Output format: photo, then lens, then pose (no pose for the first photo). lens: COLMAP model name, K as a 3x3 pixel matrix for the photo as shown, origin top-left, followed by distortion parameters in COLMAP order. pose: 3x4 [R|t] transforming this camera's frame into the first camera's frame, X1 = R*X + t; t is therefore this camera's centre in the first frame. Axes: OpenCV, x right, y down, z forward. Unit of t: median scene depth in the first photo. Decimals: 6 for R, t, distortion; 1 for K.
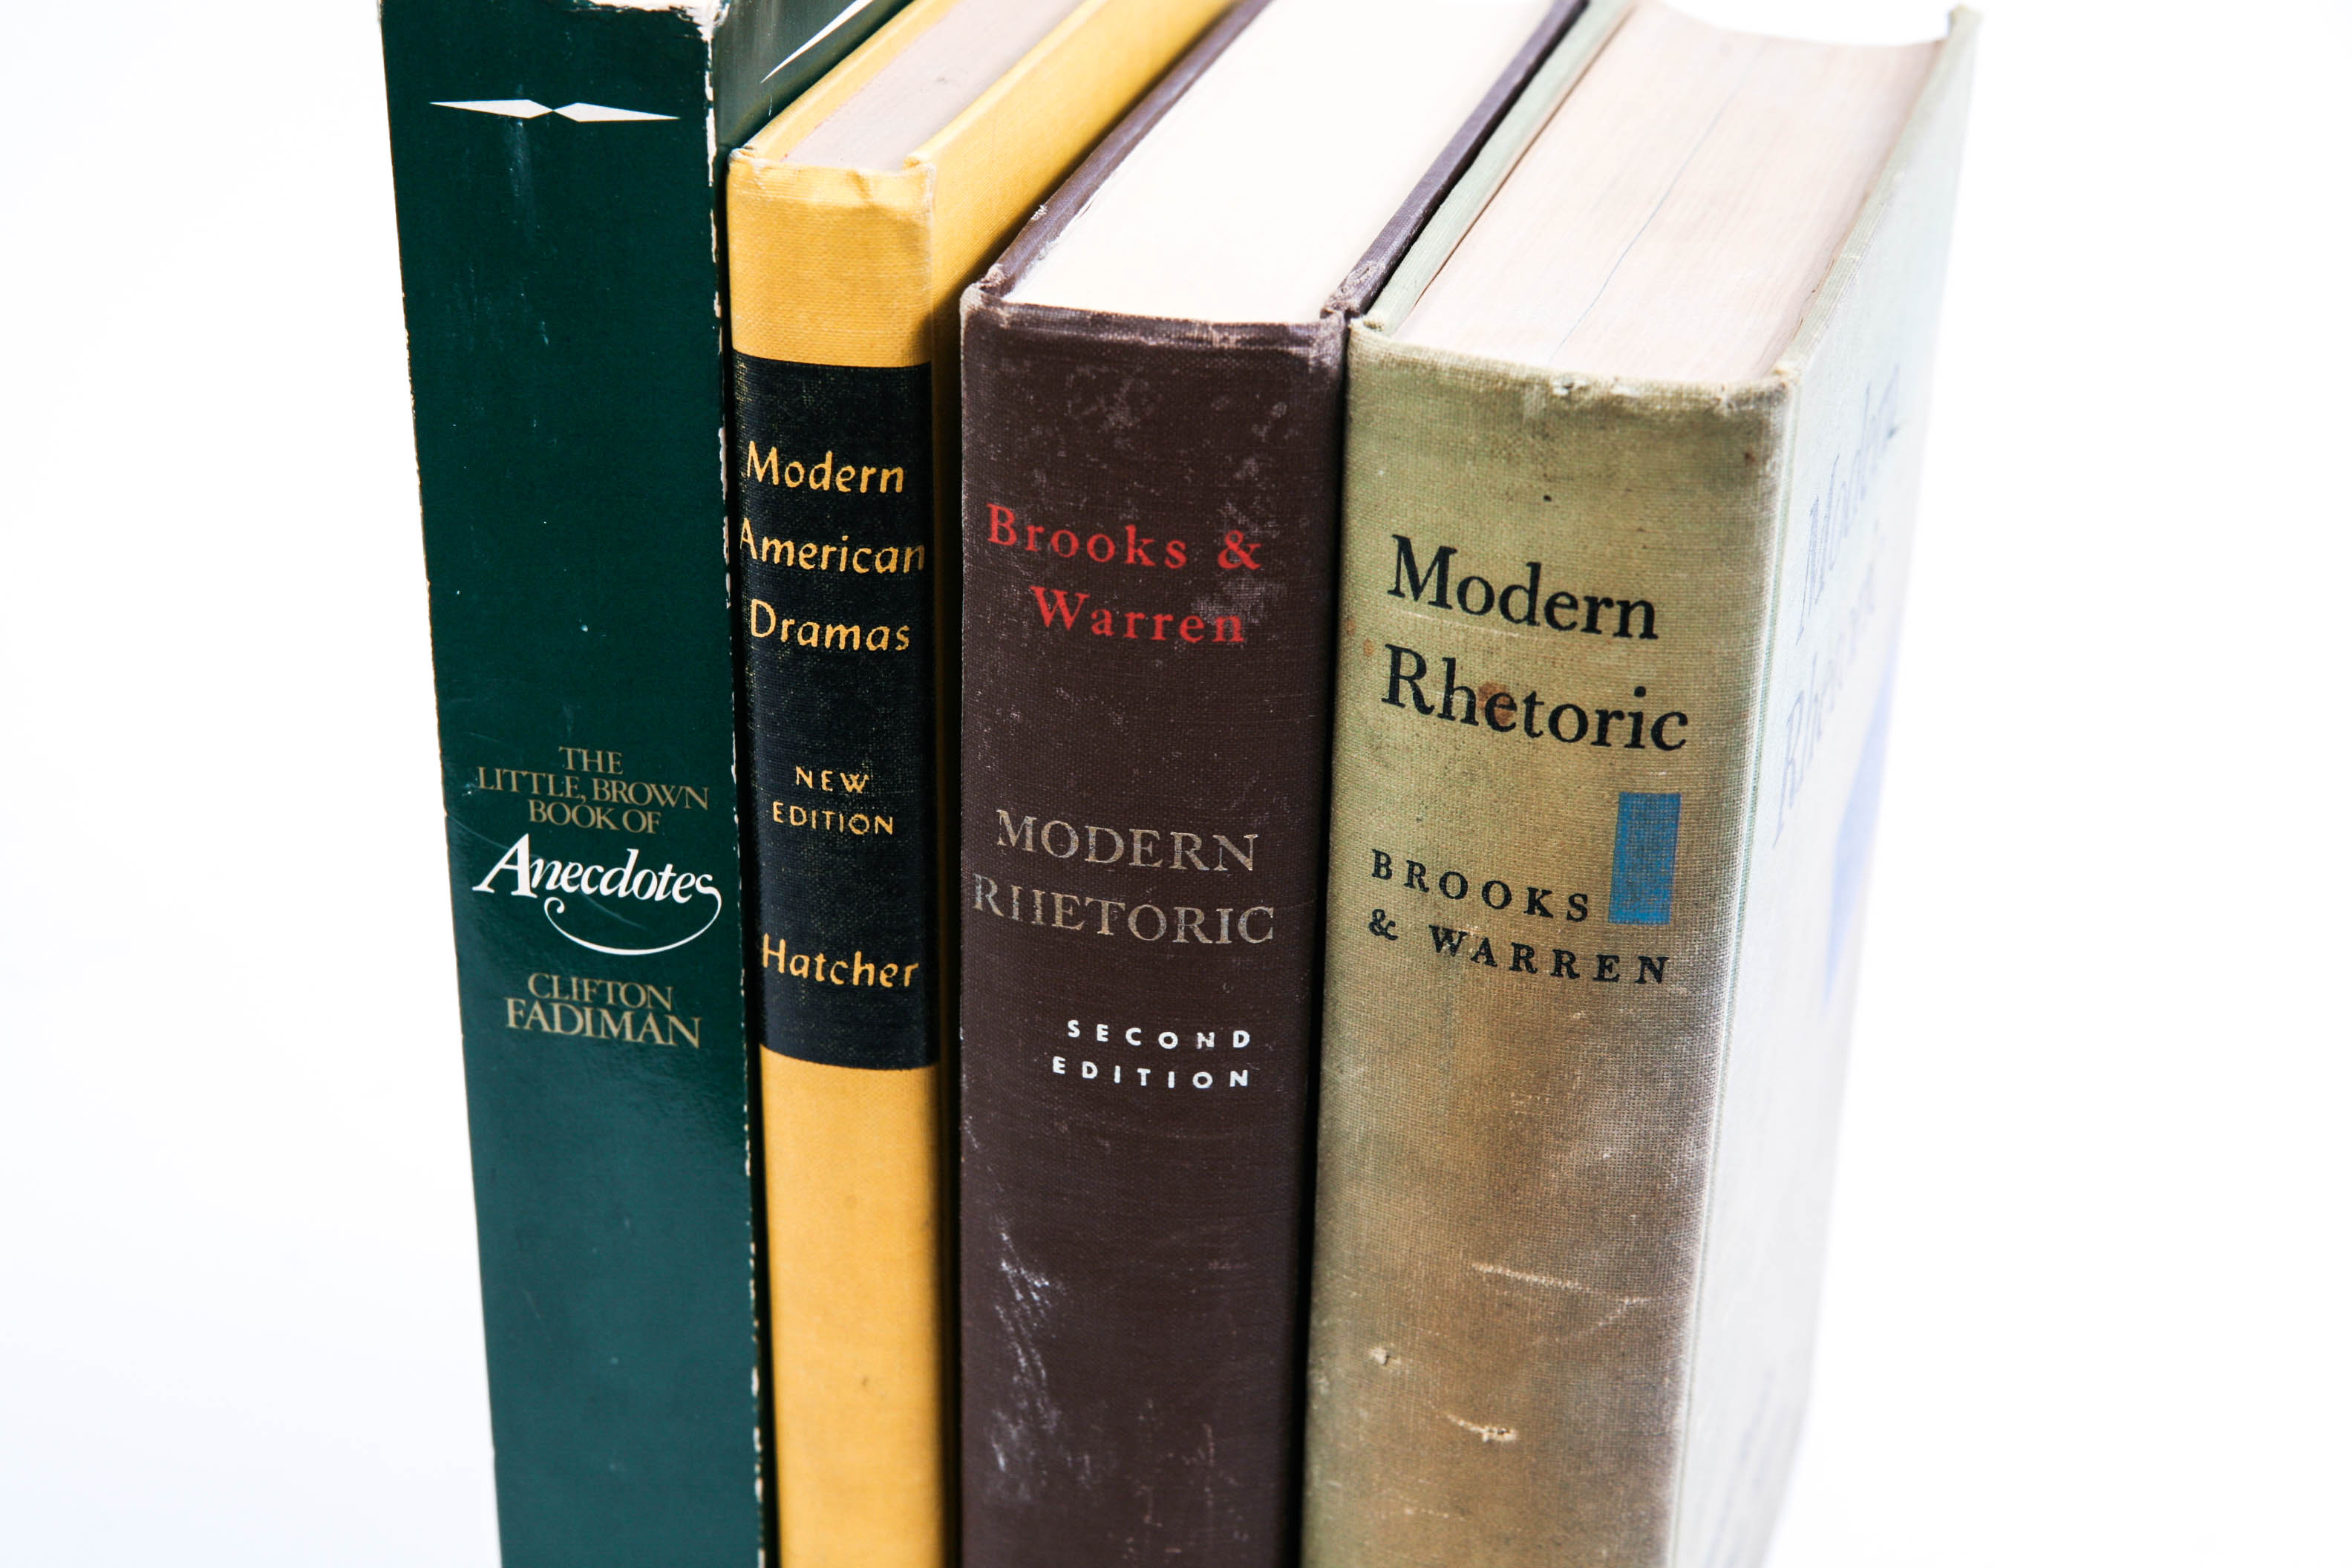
lens RADIAL K [[4843.2, 0, 1184.7], [0, 4843.2, 783.9], [0, 0, 1]] dist [0.028204, 0.000000]
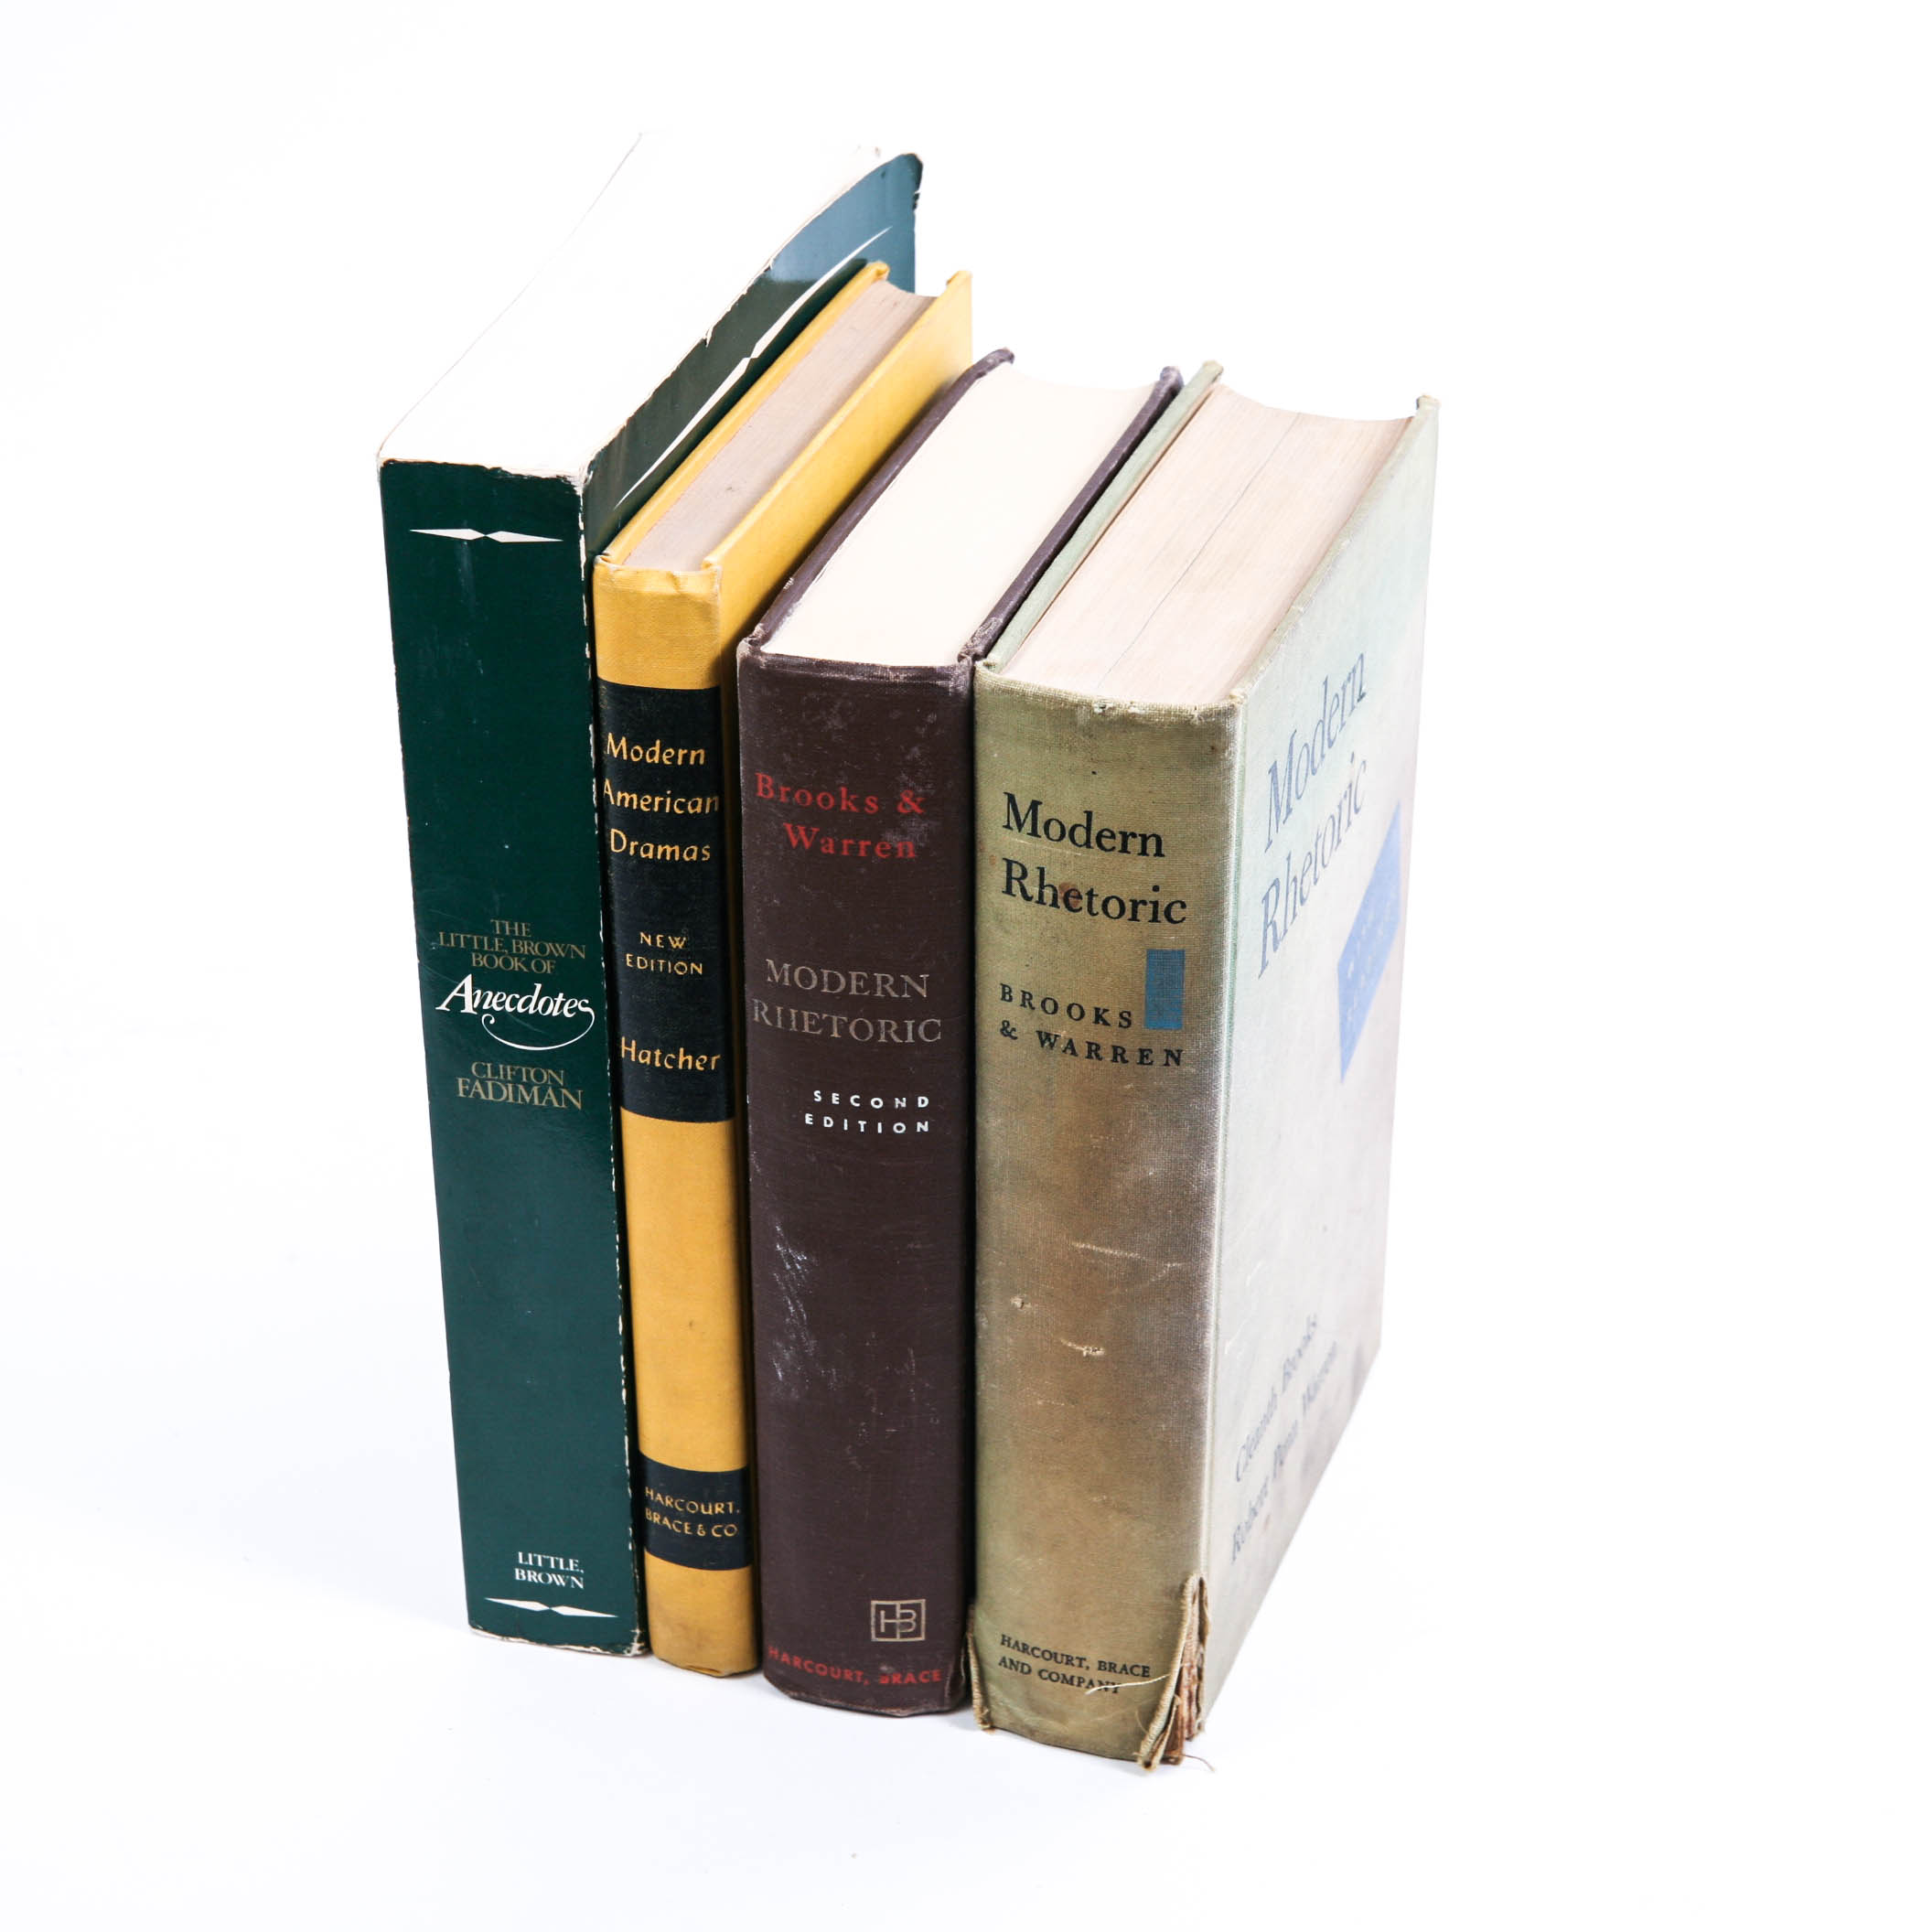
lens RADIAL K [[4907.8, 0, 962.8], [0, 4907.8, 968.0], [0, 0, 1]] dist [-0.089956, 0.000000]
pose [[0.999724, -0.008627, -0.021852, 0.061213], [0.009321, 0.999449, 0.031843, -0.042798], [0.021565, -0.032038, 0.999254, -0.612084]]
